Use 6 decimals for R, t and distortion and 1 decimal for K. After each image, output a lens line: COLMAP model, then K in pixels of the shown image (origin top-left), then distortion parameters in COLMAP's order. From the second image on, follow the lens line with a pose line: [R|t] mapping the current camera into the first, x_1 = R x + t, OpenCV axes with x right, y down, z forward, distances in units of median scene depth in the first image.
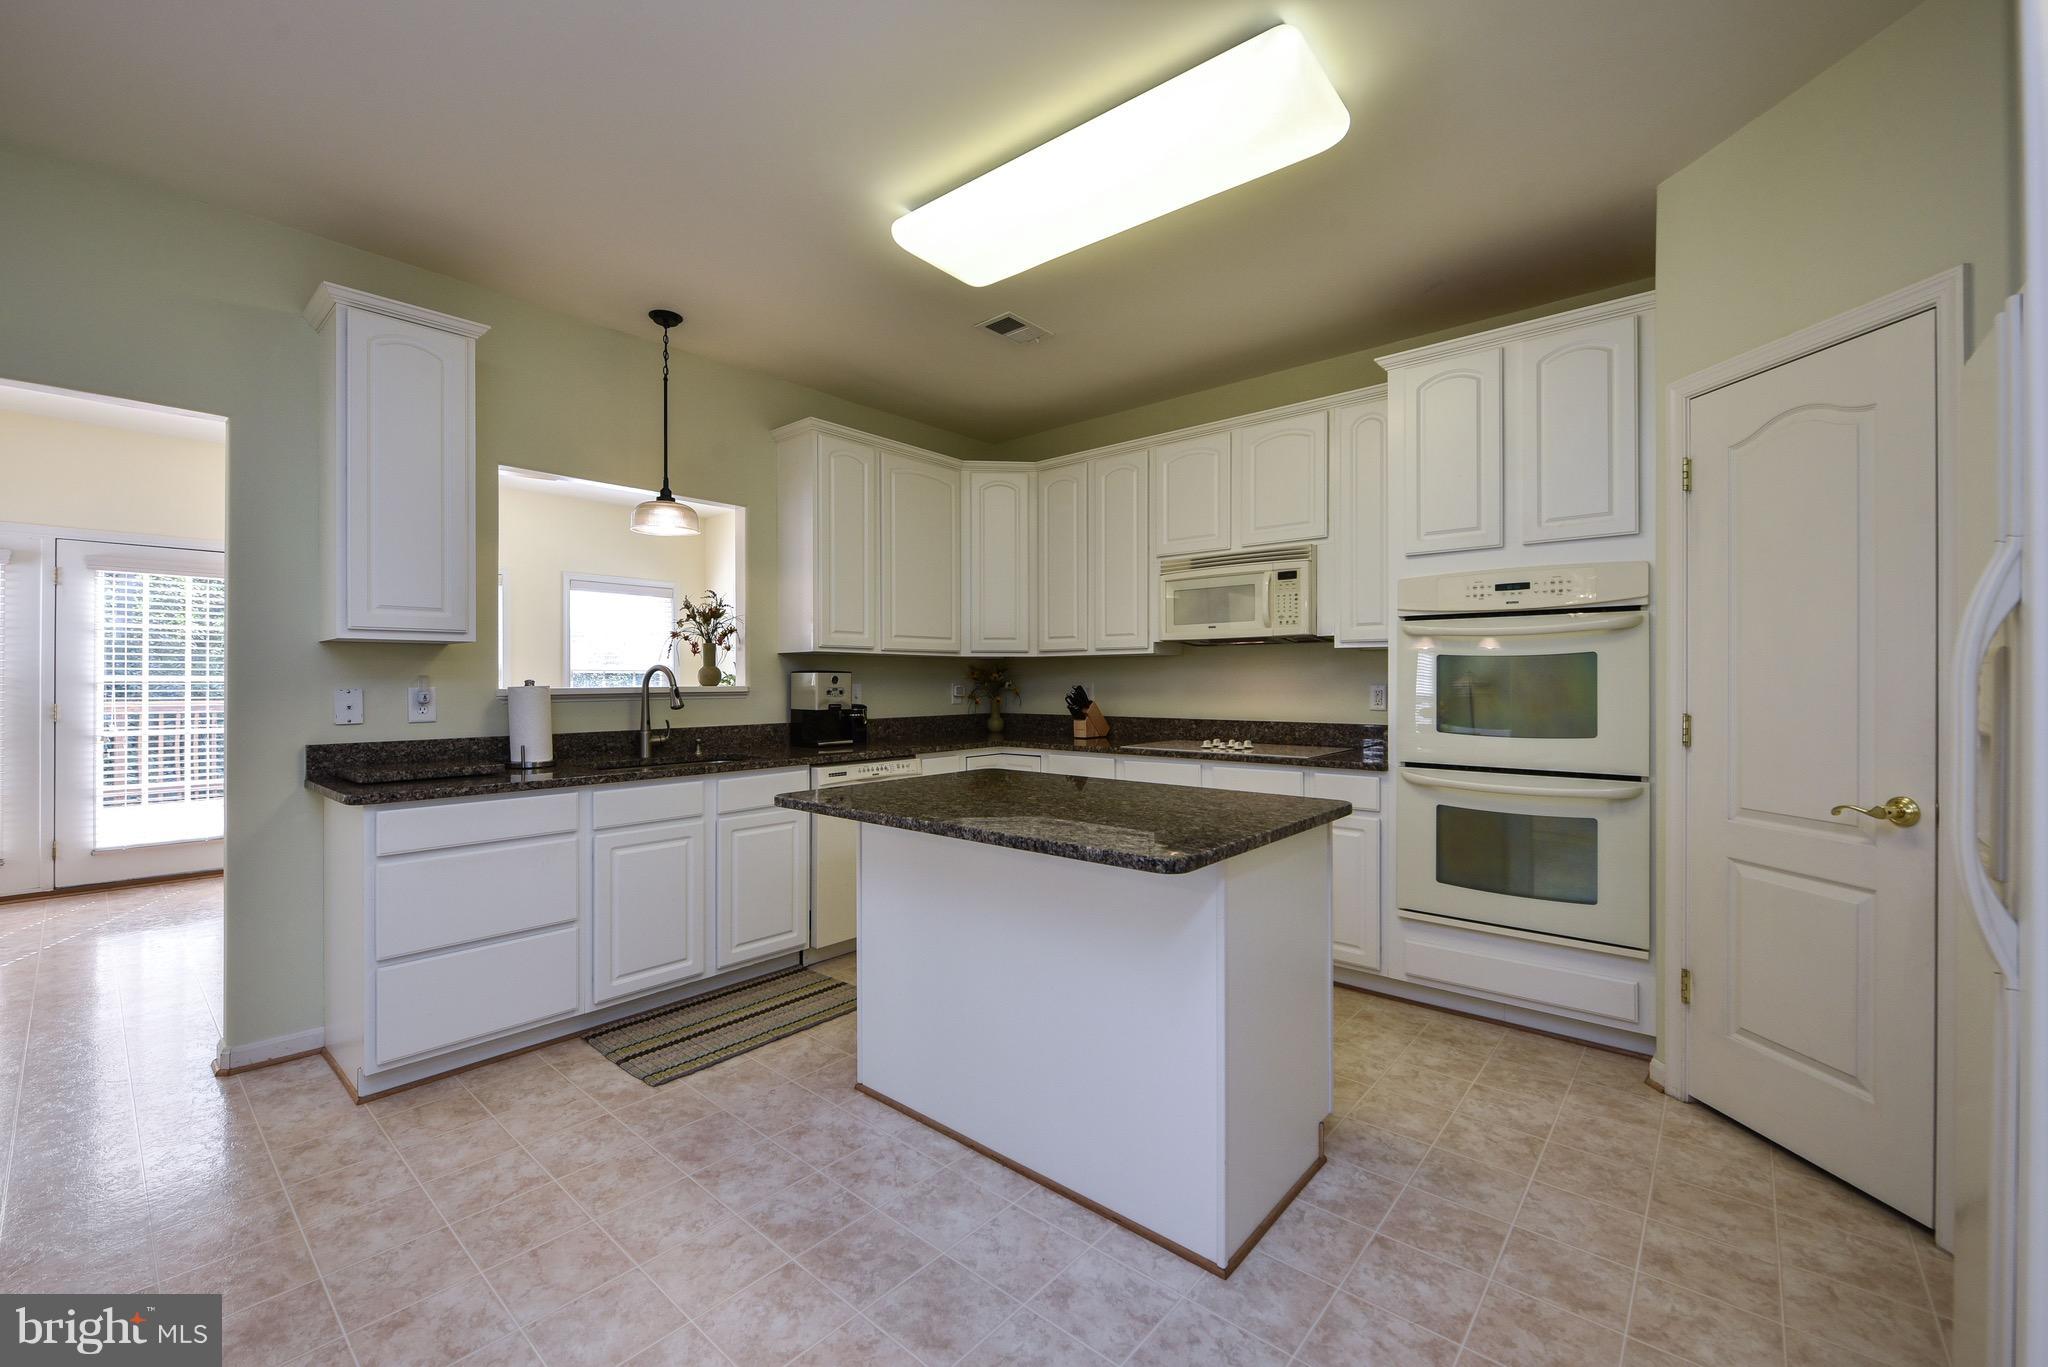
lens RADIAL K [[844.8, 0, 1027.7], [0, 844.8, 664.4], [0, 0, 1]] dist [-0.009442, 0.000649]
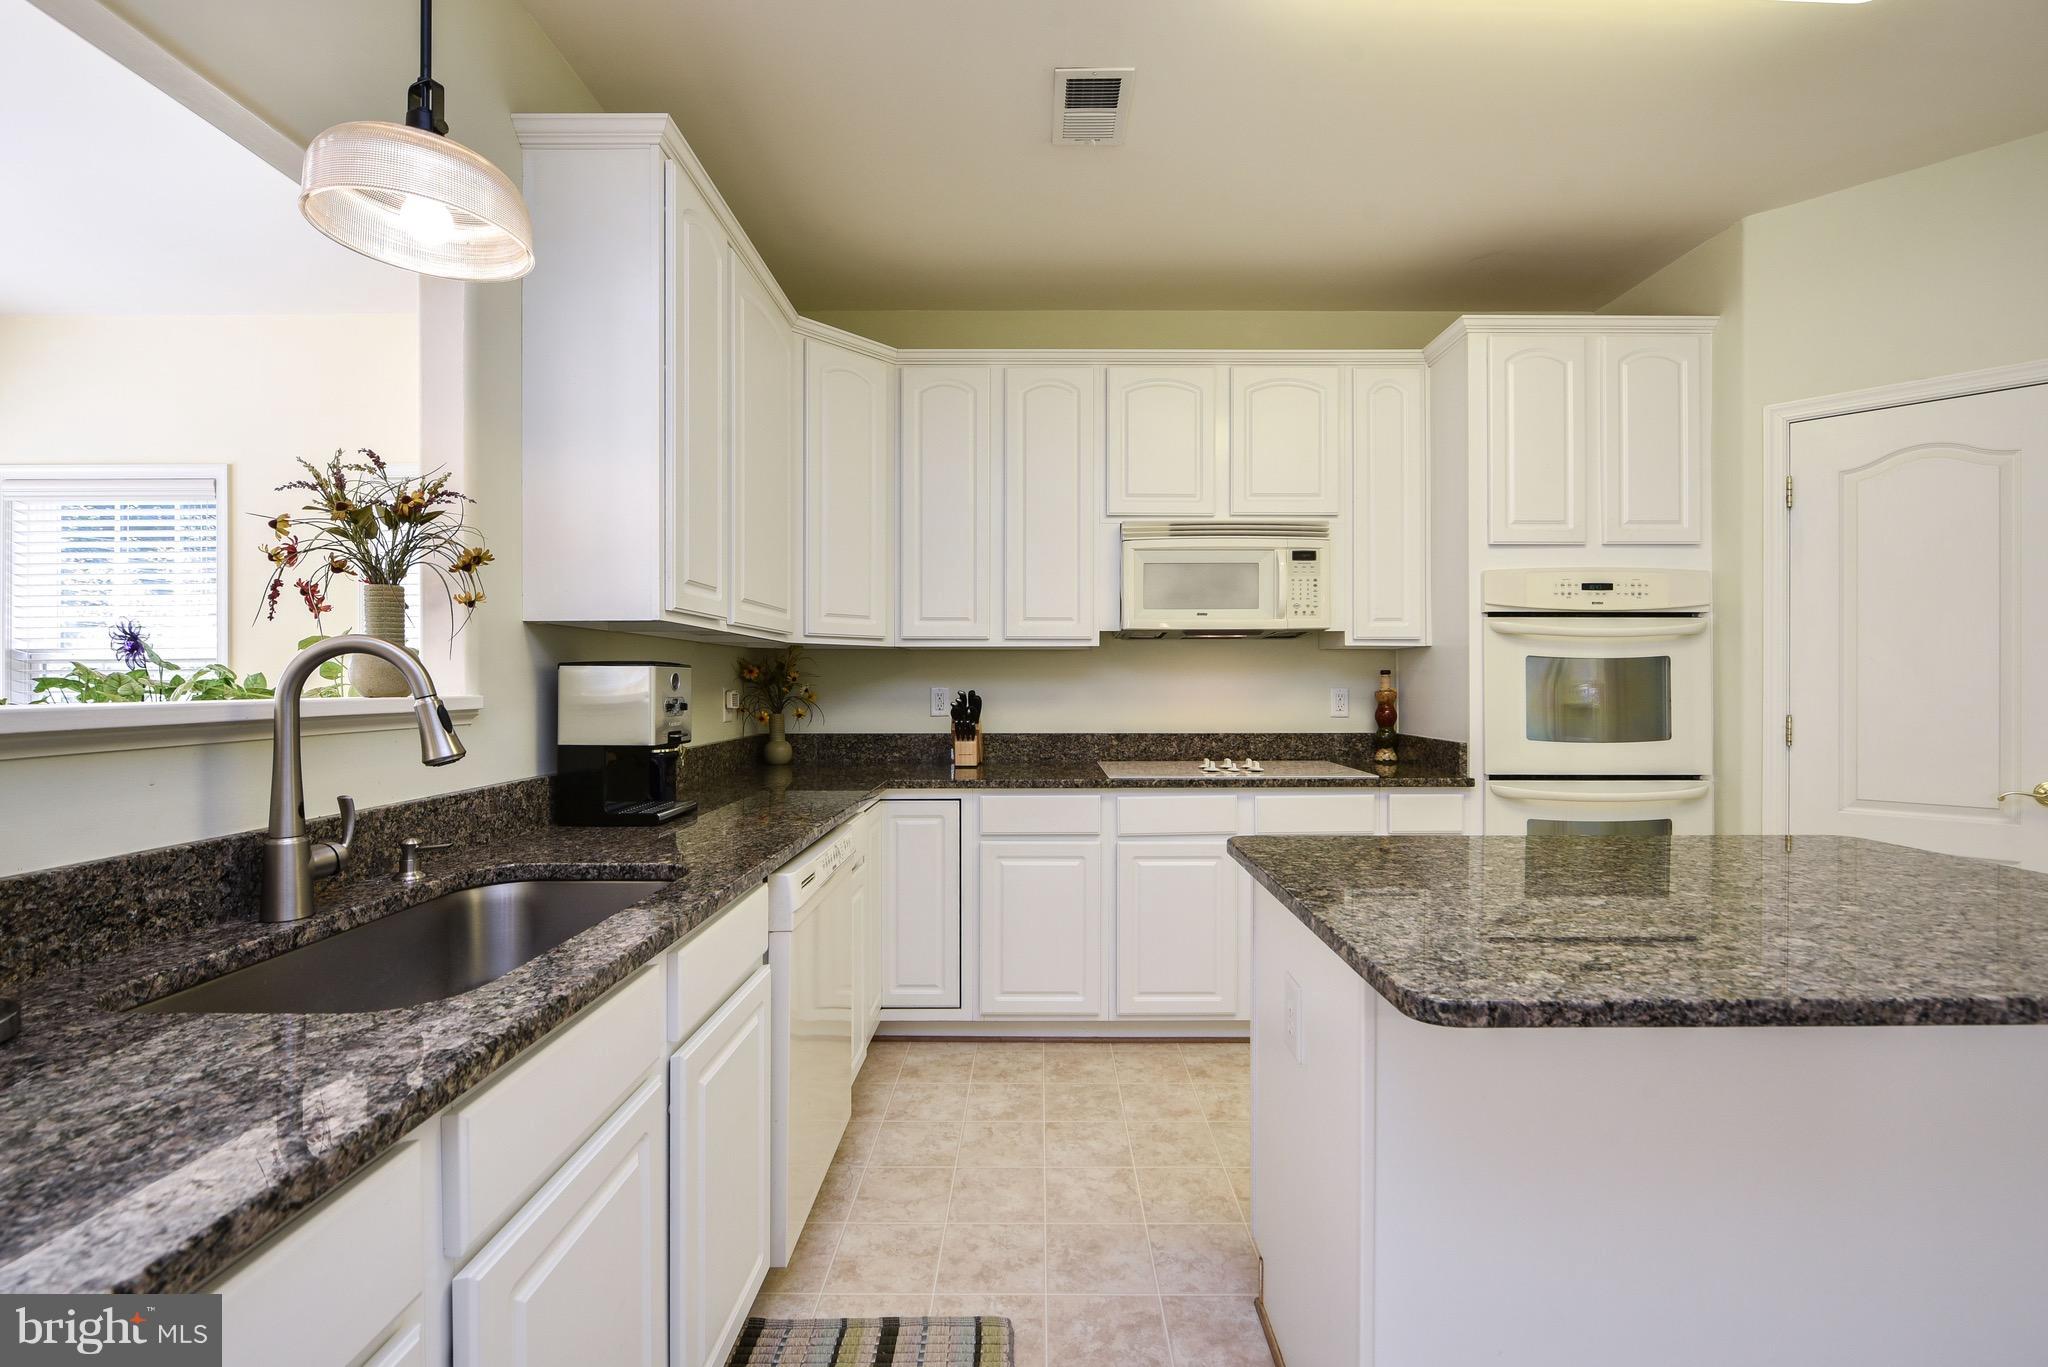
lens RADIAL K [[844.8, 0, 1014.8], [0, 844.8, 678.6], [0, 0, 1]] dist [-0.009442, 0.000649]
pose [[0.754823, 0.004627, 0.655912, -0.511415], [-0.014510, 0.999848, 0.009645, 0.012088], [-0.655768, -0.016798, 0.754776, 0.647510]]
